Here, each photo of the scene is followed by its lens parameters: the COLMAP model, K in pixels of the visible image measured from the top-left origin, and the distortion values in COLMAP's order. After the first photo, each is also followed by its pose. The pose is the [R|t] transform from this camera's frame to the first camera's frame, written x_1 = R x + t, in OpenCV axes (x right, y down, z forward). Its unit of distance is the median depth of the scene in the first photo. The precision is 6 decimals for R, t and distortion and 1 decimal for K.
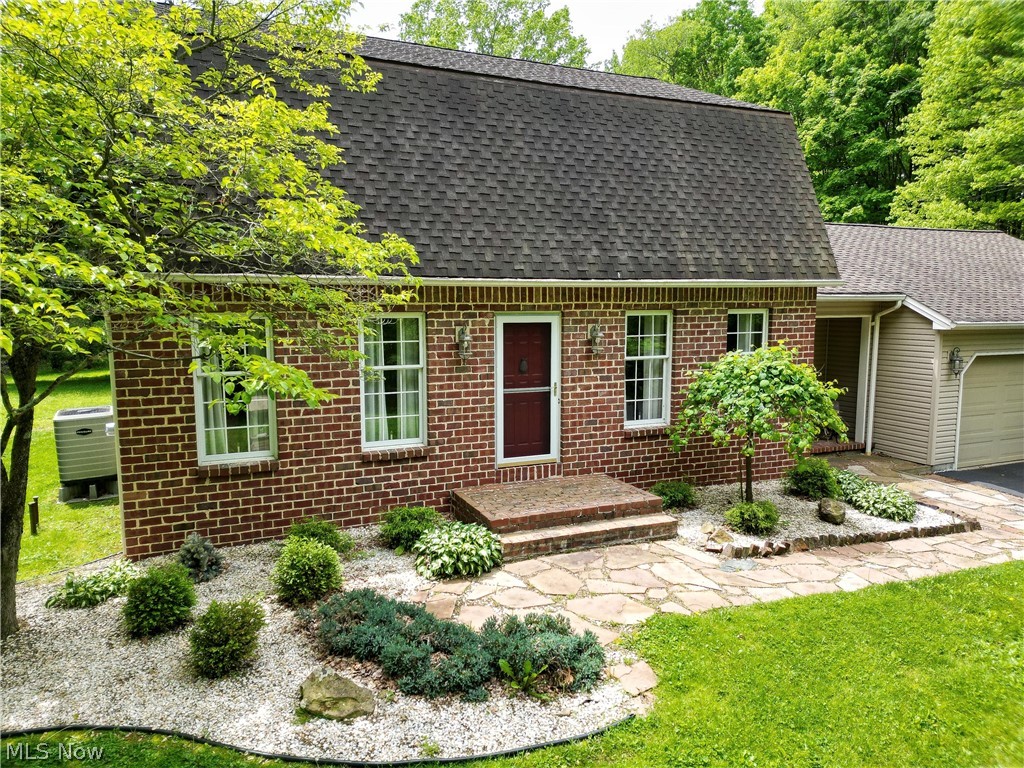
lens RADIAL K [[681.9, 0, 509.5], [0, 681.9, 361.2], [0, 0, 1]] dist [0.009013, 0.000948]
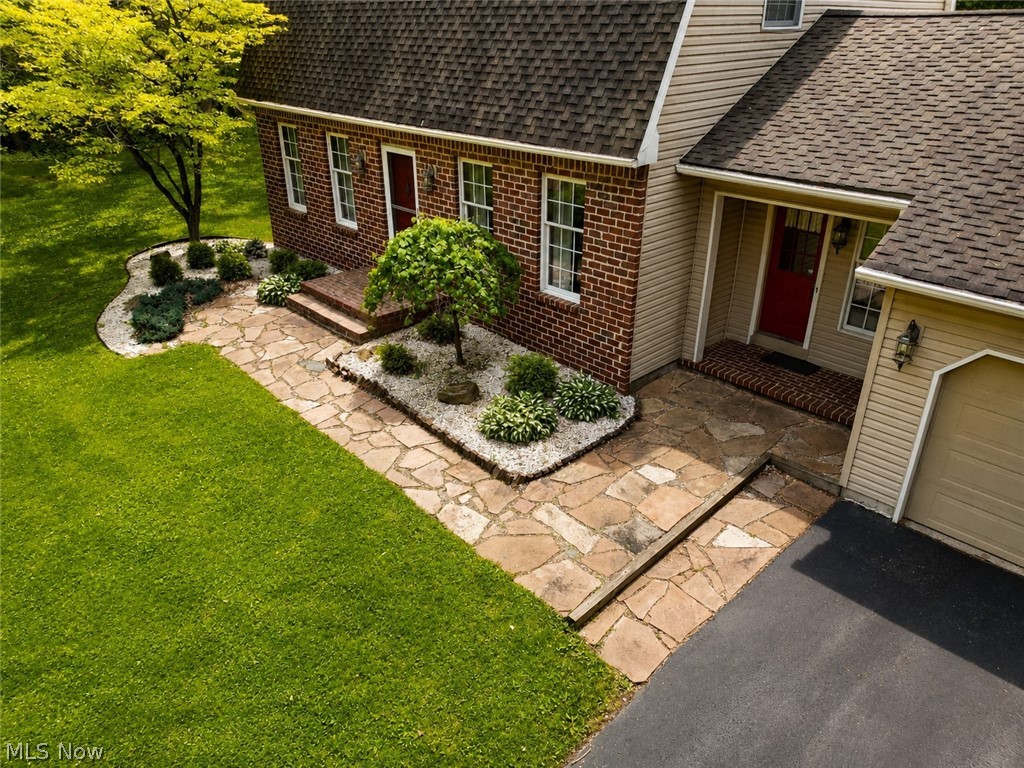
lens RADIAL K [[738.5, 0, 512.0], [0, 738.5, 384.0], [0, 0, 1]] dist [0.006805, -0.001040]
pose [[0.368773, 0.420557, -0.828938, 1.420231], [-0.077816, 0.902630, 0.423326, -0.269947], [0.926256, -0.091607, 0.365592, 0.679658]]
